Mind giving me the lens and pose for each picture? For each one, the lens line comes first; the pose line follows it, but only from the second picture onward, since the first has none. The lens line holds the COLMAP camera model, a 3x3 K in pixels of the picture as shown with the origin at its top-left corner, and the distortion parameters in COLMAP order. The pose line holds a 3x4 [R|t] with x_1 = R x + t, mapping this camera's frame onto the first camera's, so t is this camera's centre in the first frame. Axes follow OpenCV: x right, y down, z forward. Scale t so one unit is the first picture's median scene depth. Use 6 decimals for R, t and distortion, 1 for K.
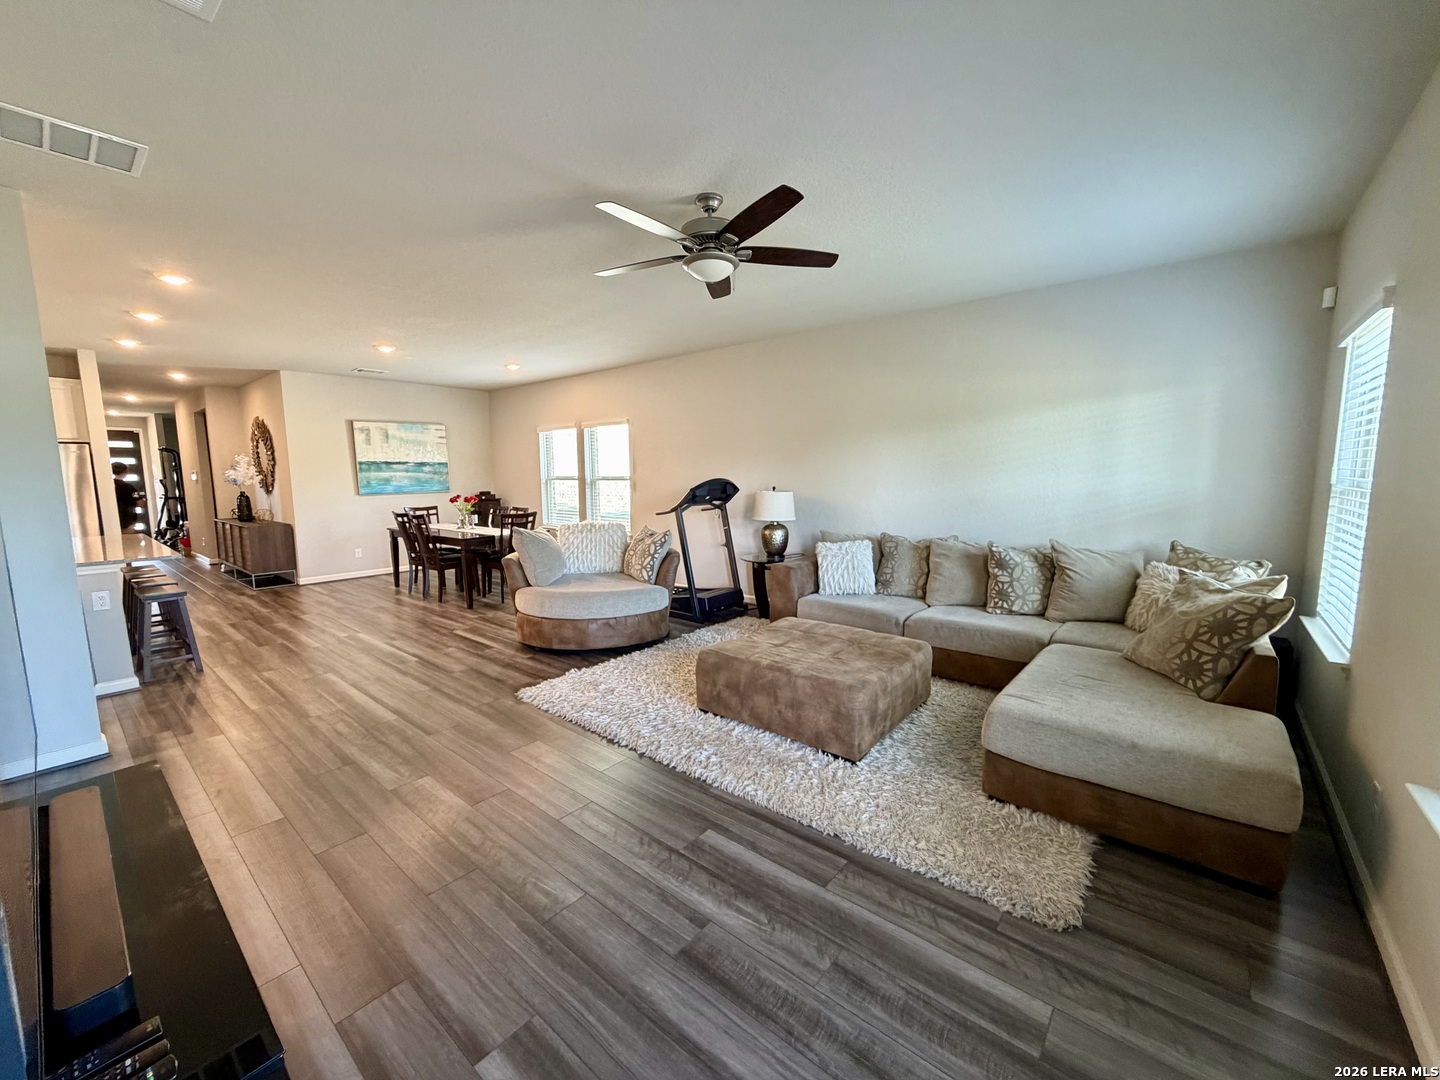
lens RADIAL K [[579.2, 0, 715.5], [0, 579.2, 539.4], [0, 0, 1]] dist [-0.000515, -0.000088]
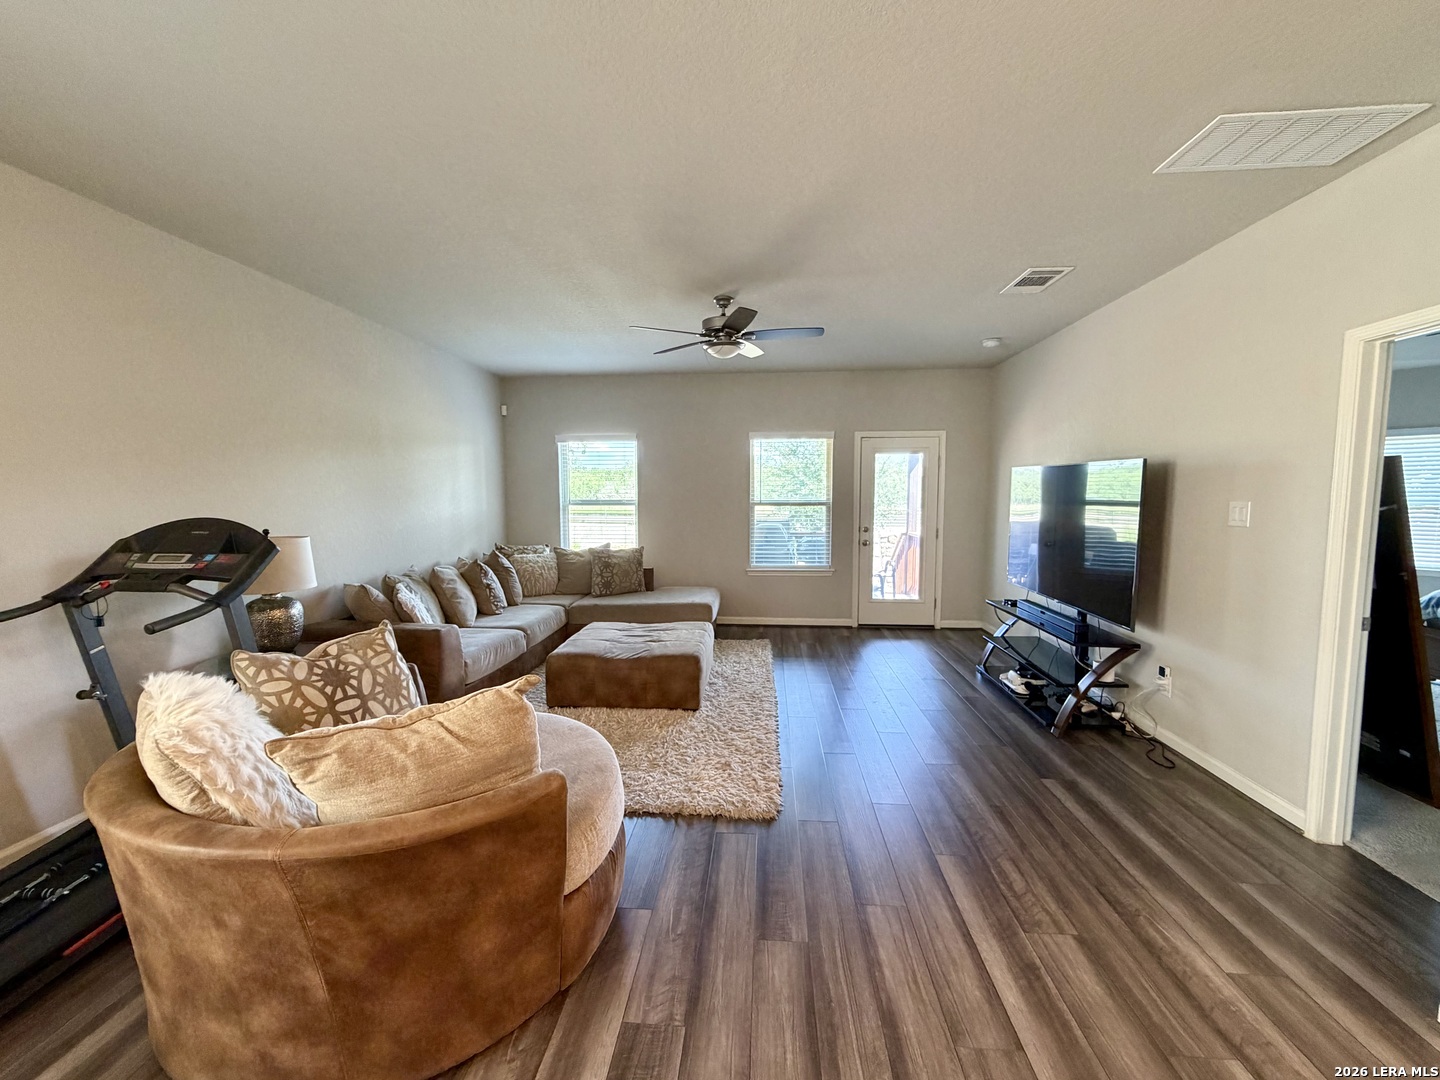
lens RADIAL K [[579.2, 0, 722.9], [0, 579.2, 541.5], [0, 0, 1]] dist [-0.000515, -0.000088]
pose [[-0.589637, -0.057244, 0.805637, -0.968354], [0.100408, 0.984552, 0.143444, -0.188245], [-0.801403, 0.165473, -0.574780, 1.595571]]
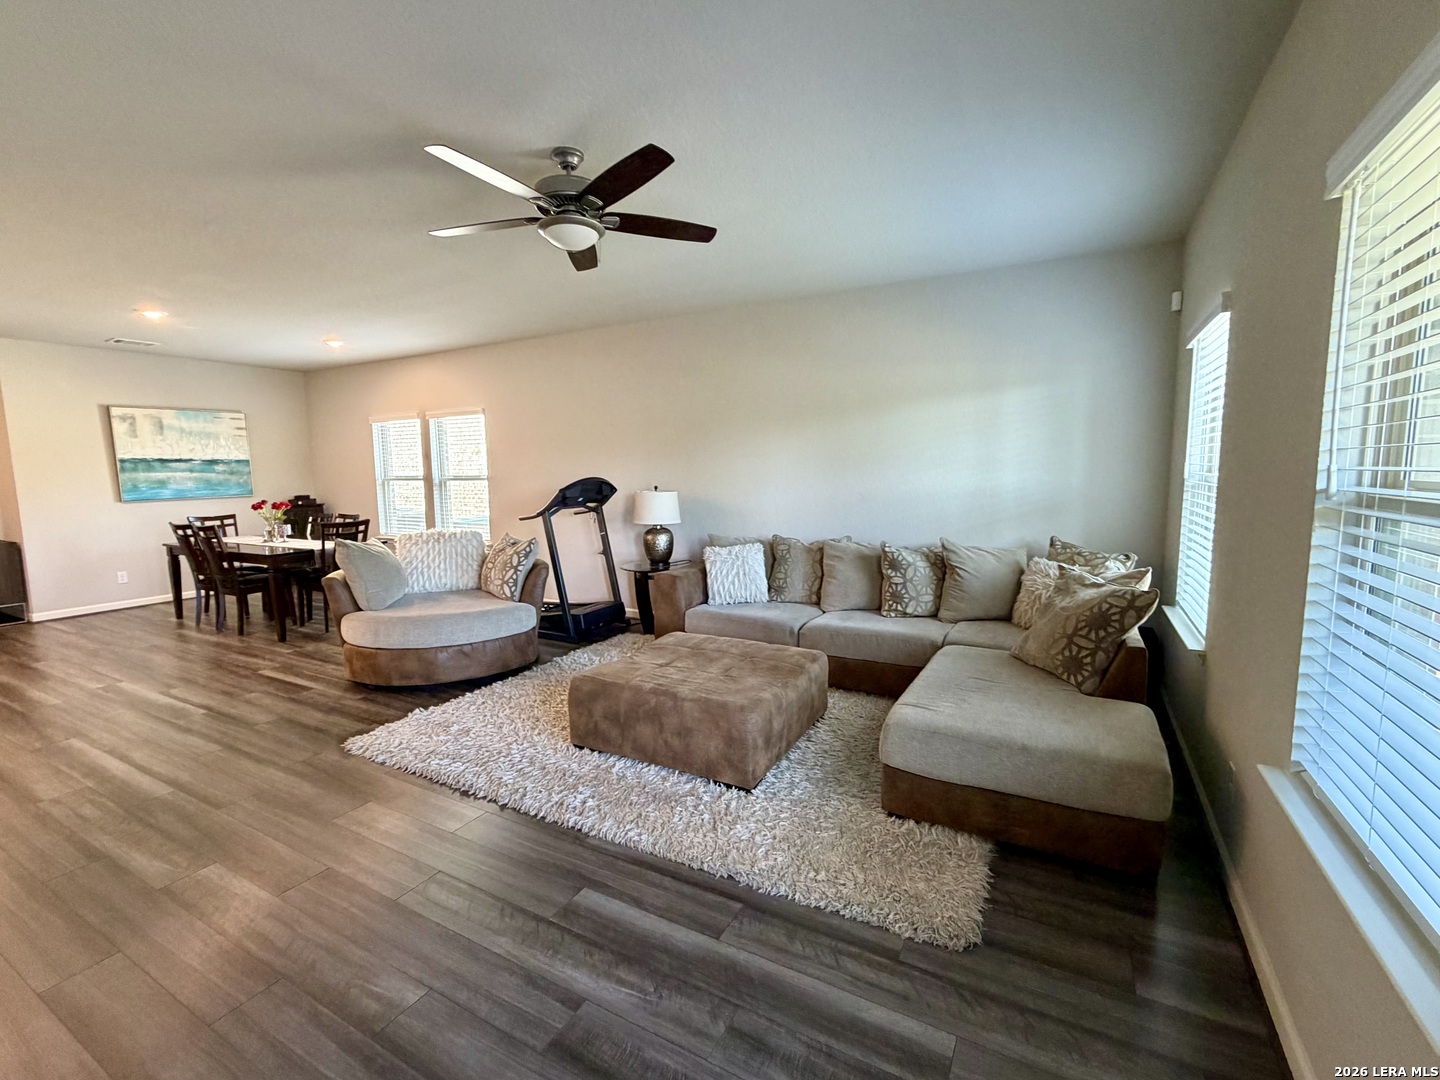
lens RADIAL K [[640.4, 0, 721.7], [0, 640.4, 540.0], [0, 0, 1]] dist [-0.001212, -0.000138]
pose [[0.981018, -0.026697, 0.192069, 0.013747], [0.027684, 0.999614, -0.002460, -0.004070], [-0.191929, 0.007731, 0.981378, 0.020381]]
